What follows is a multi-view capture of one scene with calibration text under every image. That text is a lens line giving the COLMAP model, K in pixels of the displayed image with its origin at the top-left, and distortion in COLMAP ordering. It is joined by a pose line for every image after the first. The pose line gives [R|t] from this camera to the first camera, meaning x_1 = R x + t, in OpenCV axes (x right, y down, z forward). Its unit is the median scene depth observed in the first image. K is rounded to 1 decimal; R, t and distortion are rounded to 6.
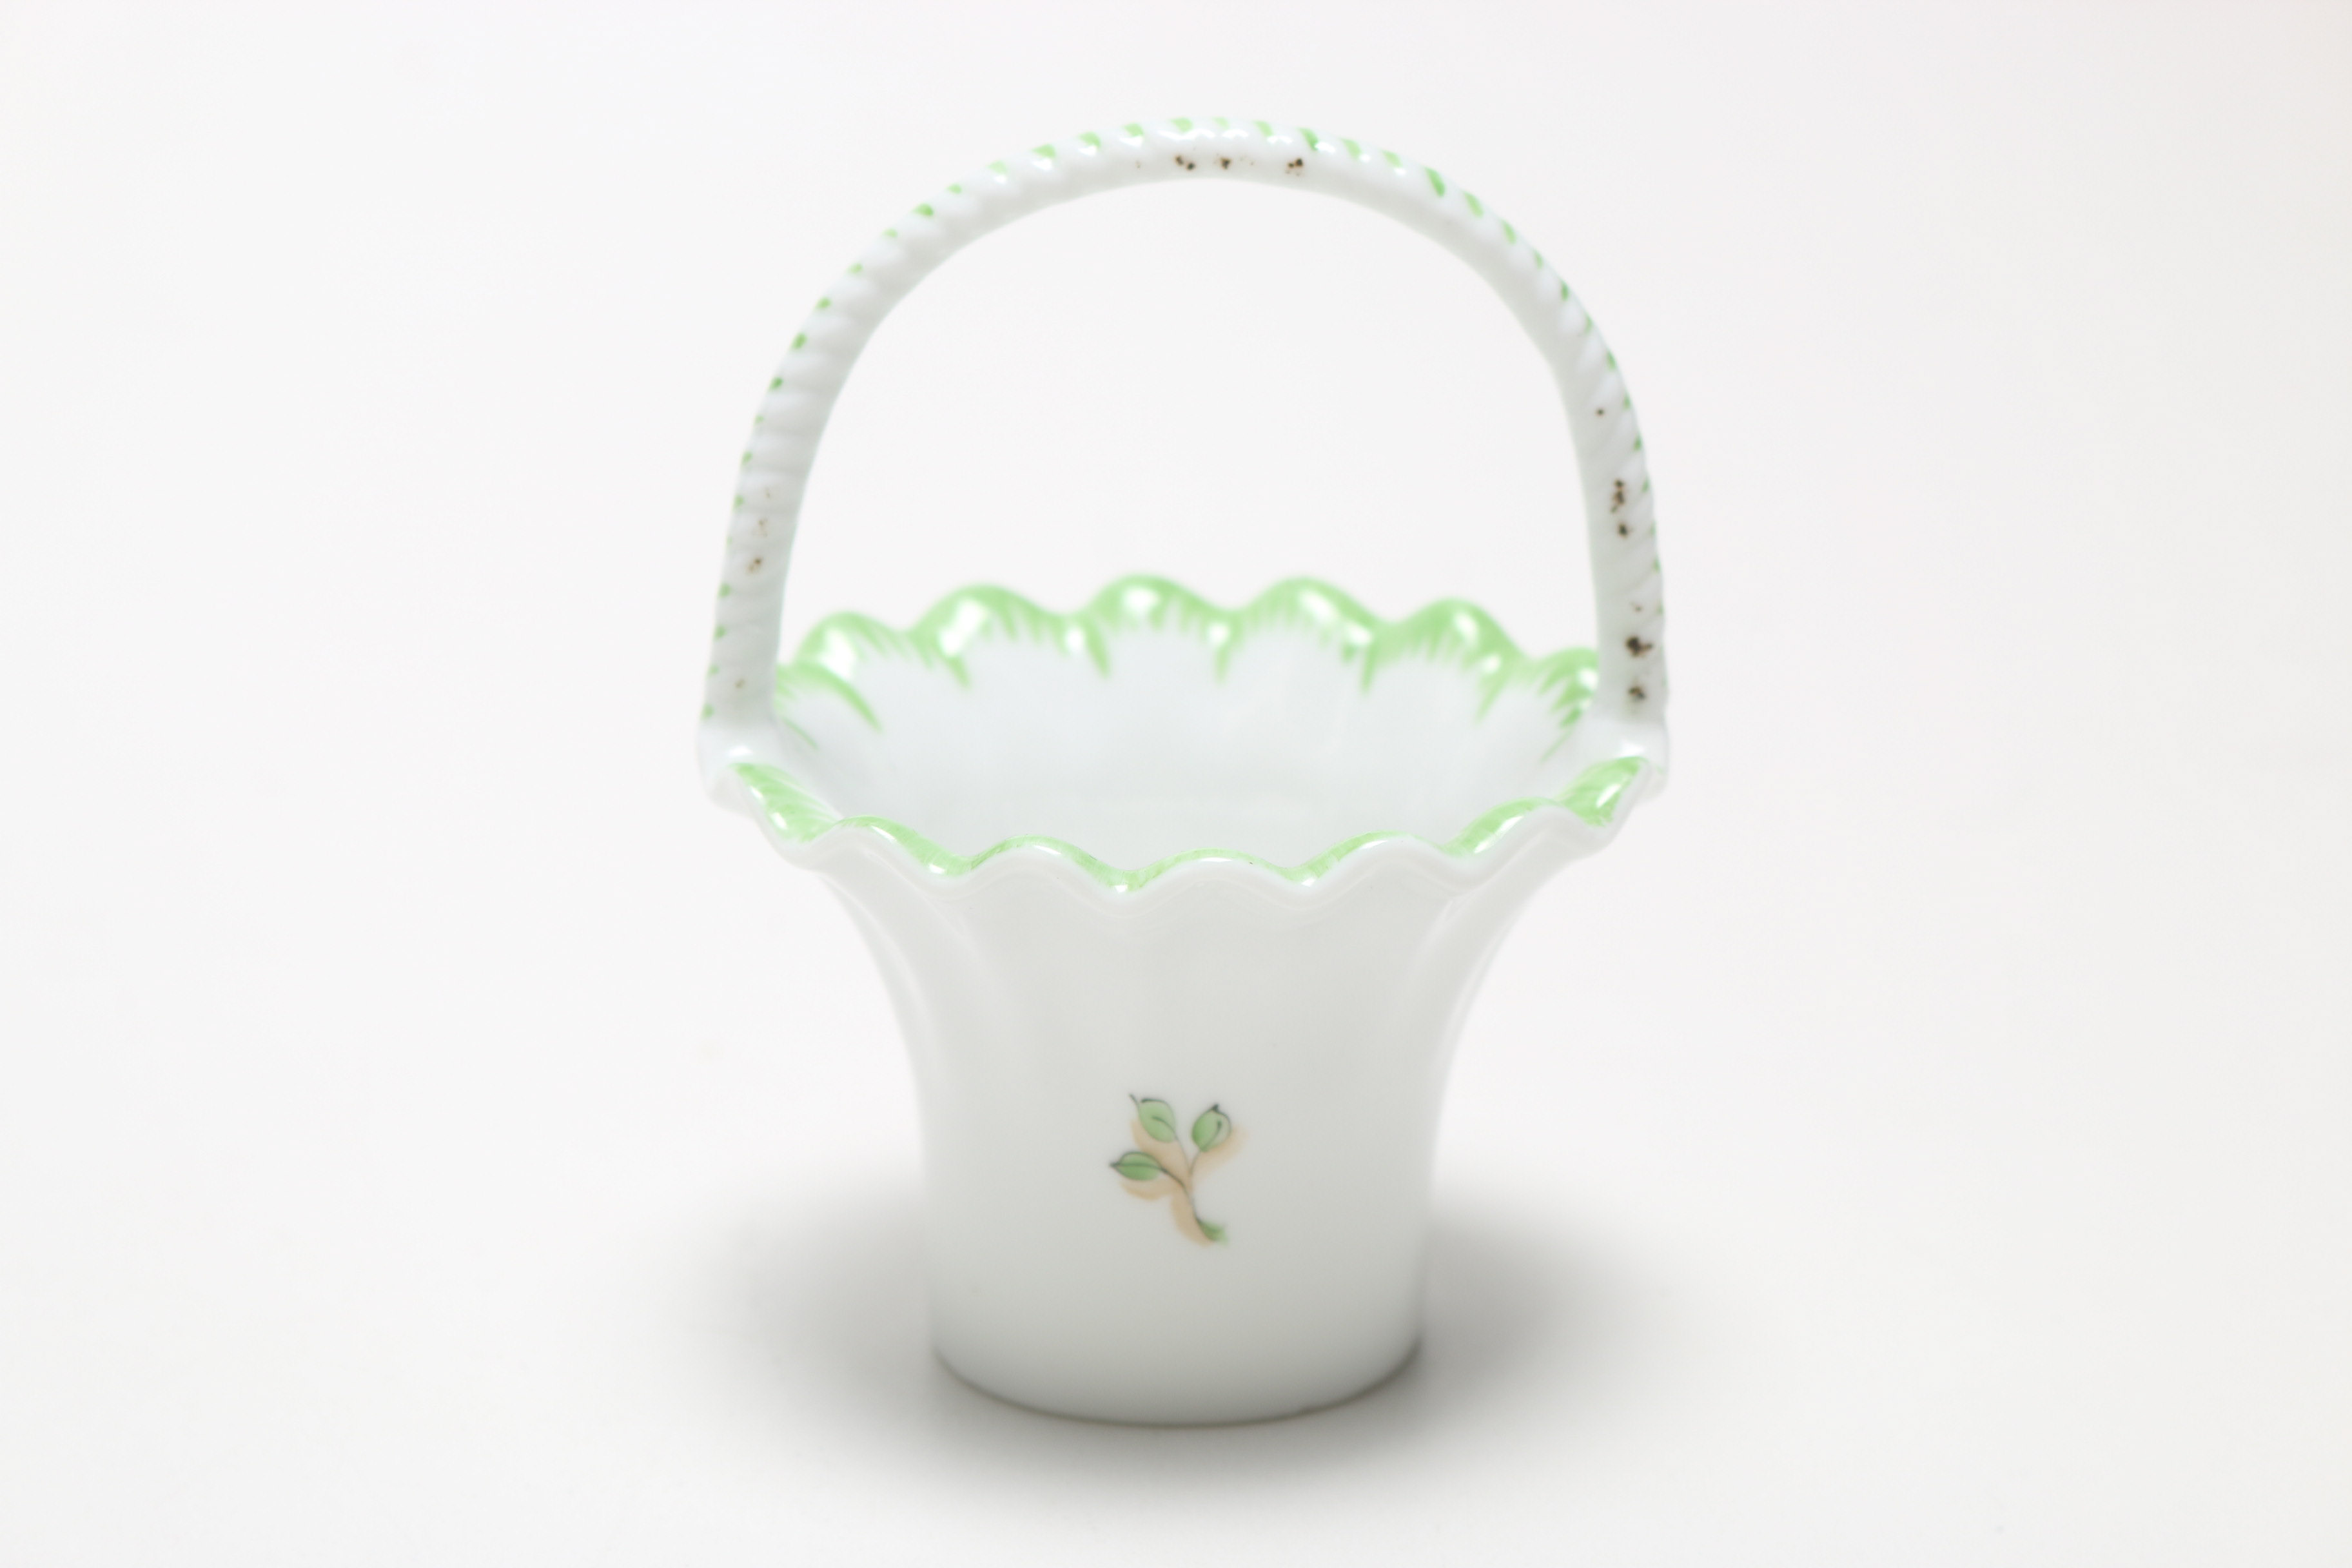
lens RADIAL K [[5431.2, 0, 1175.3], [0, 5431.2, 789.8], [0, 0, 1]] dist [-0.024217, 0.000000]
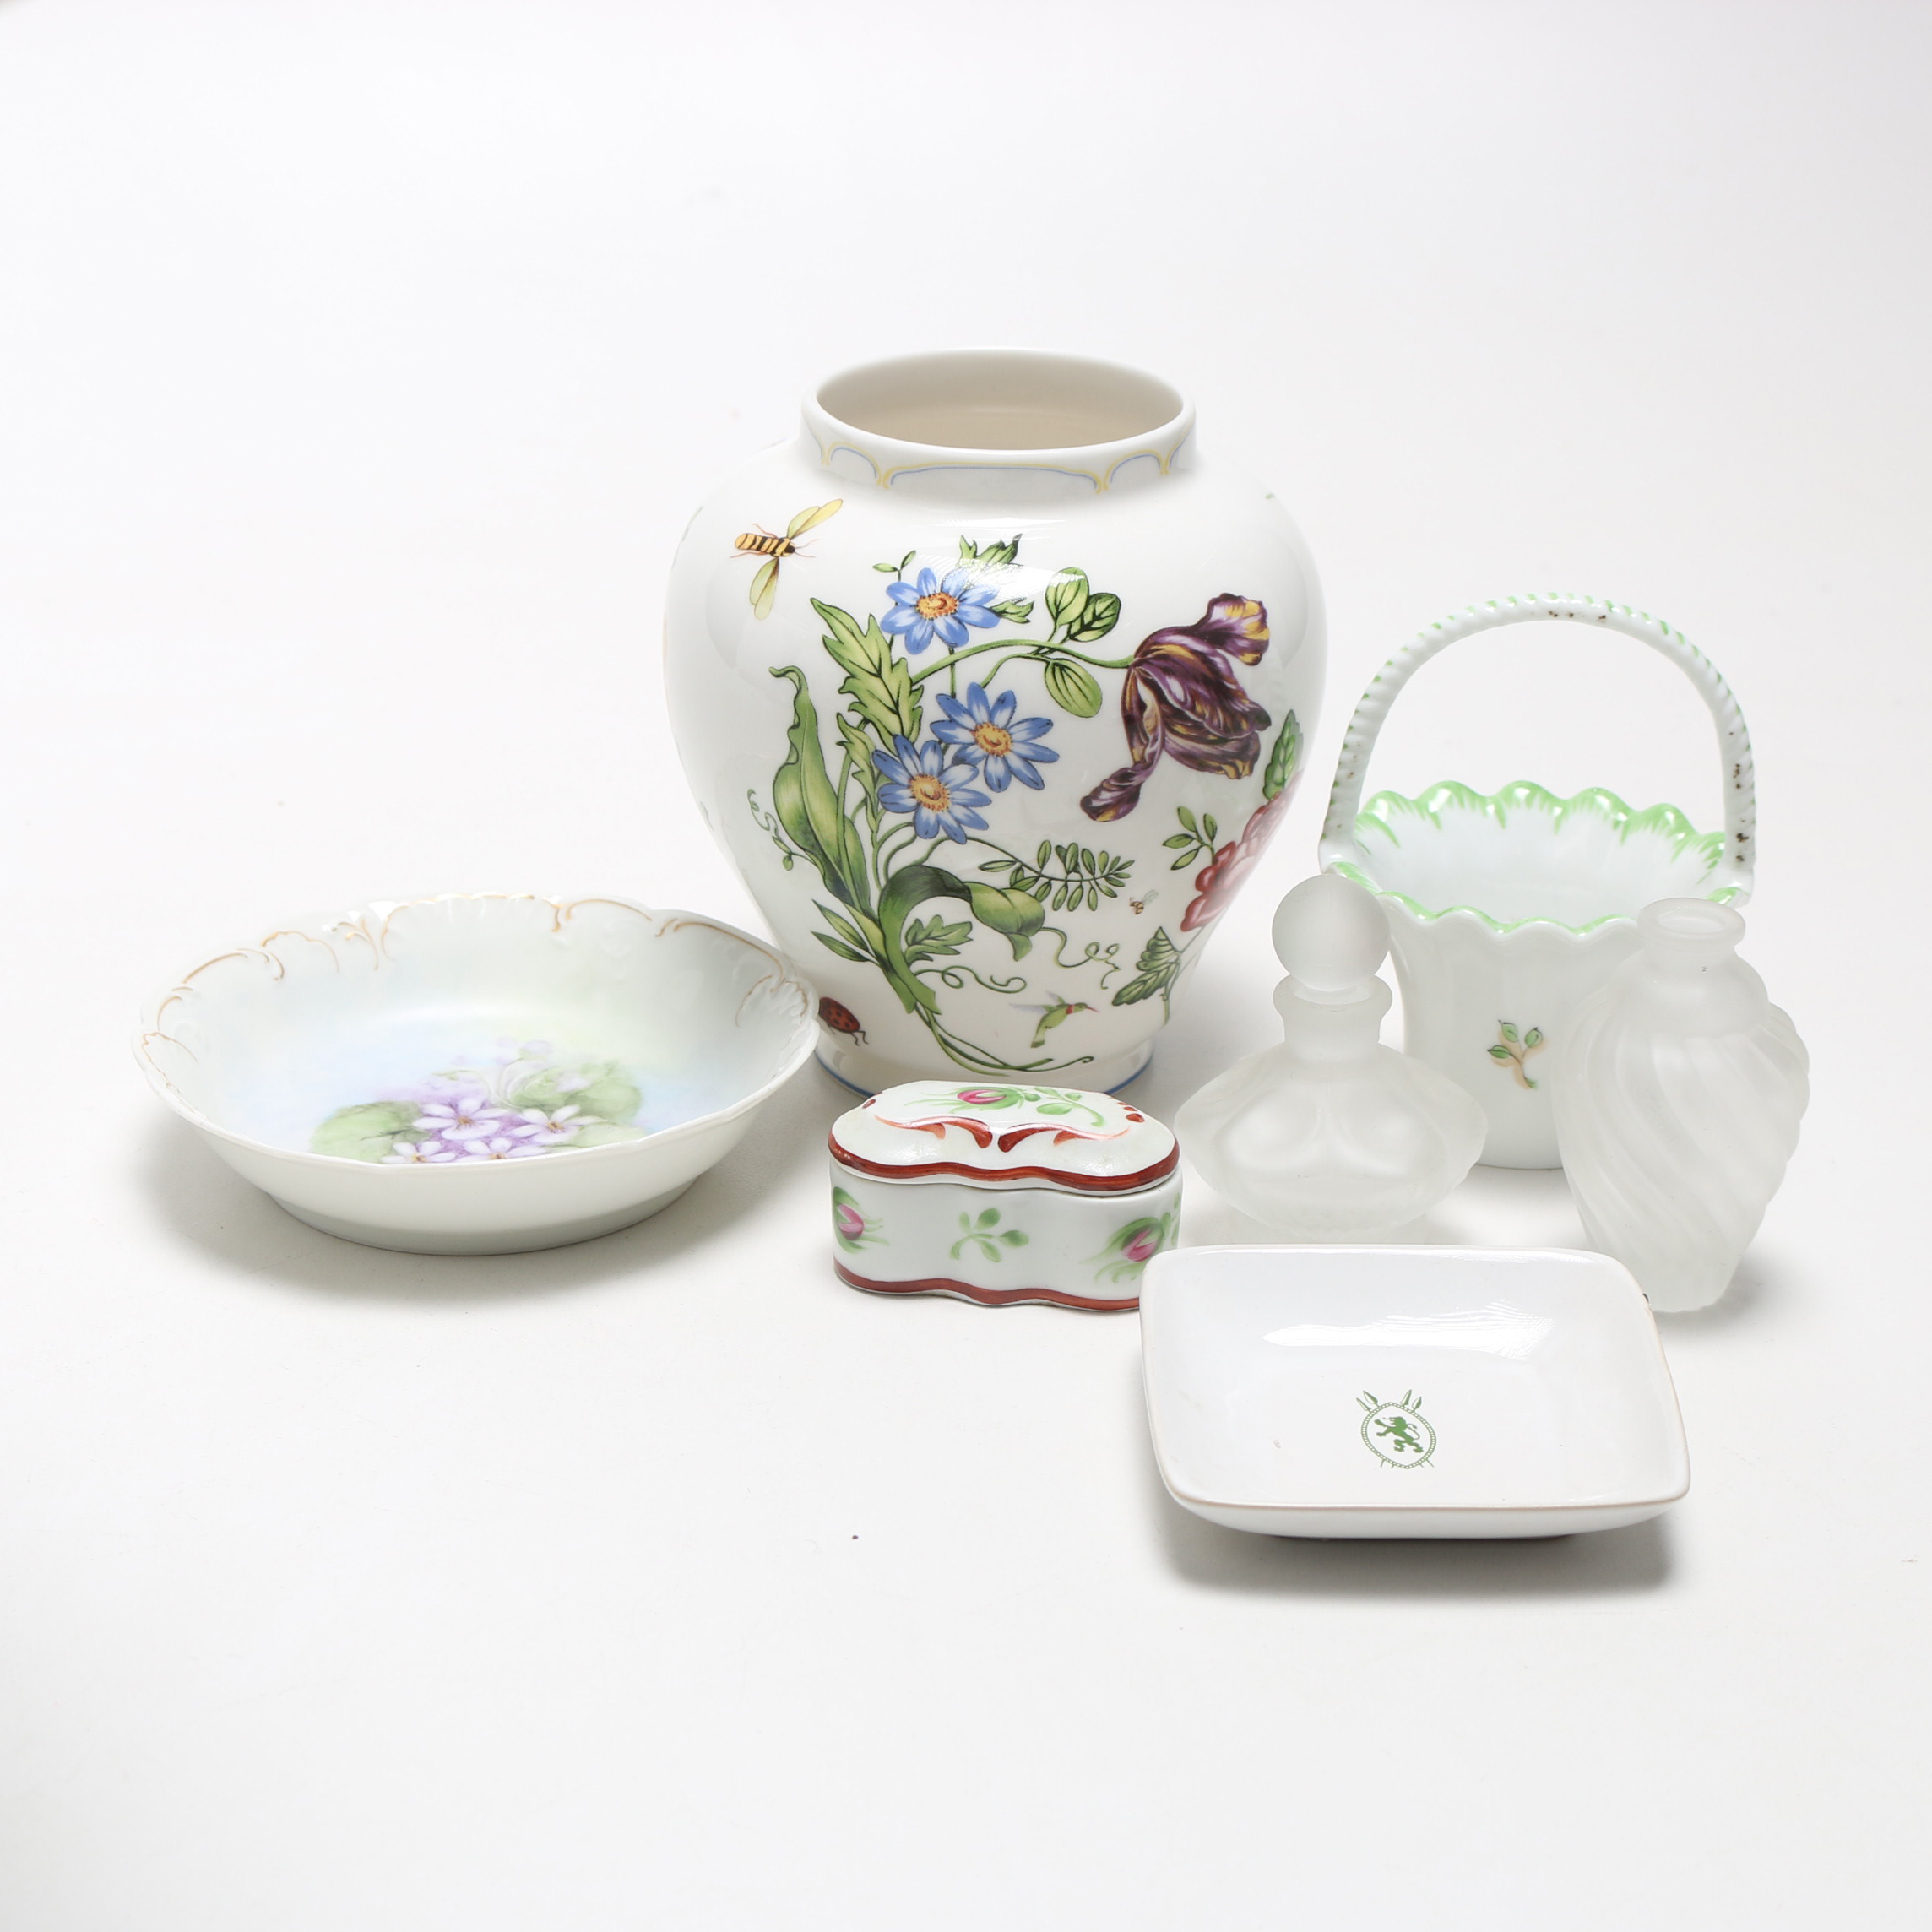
lens RADIAL K [[4386.4, 0, 975.0], [0, 4386.4, 969.5], [0, 0, 1]] dist [-0.090550, 0.000000]
pose [[0.988043, 0.075574, -0.134387, 0.019603], [-0.068413, 0.996020, 0.057132, -0.053850], [0.138170, -0.047255, 0.989281, -0.828404]]
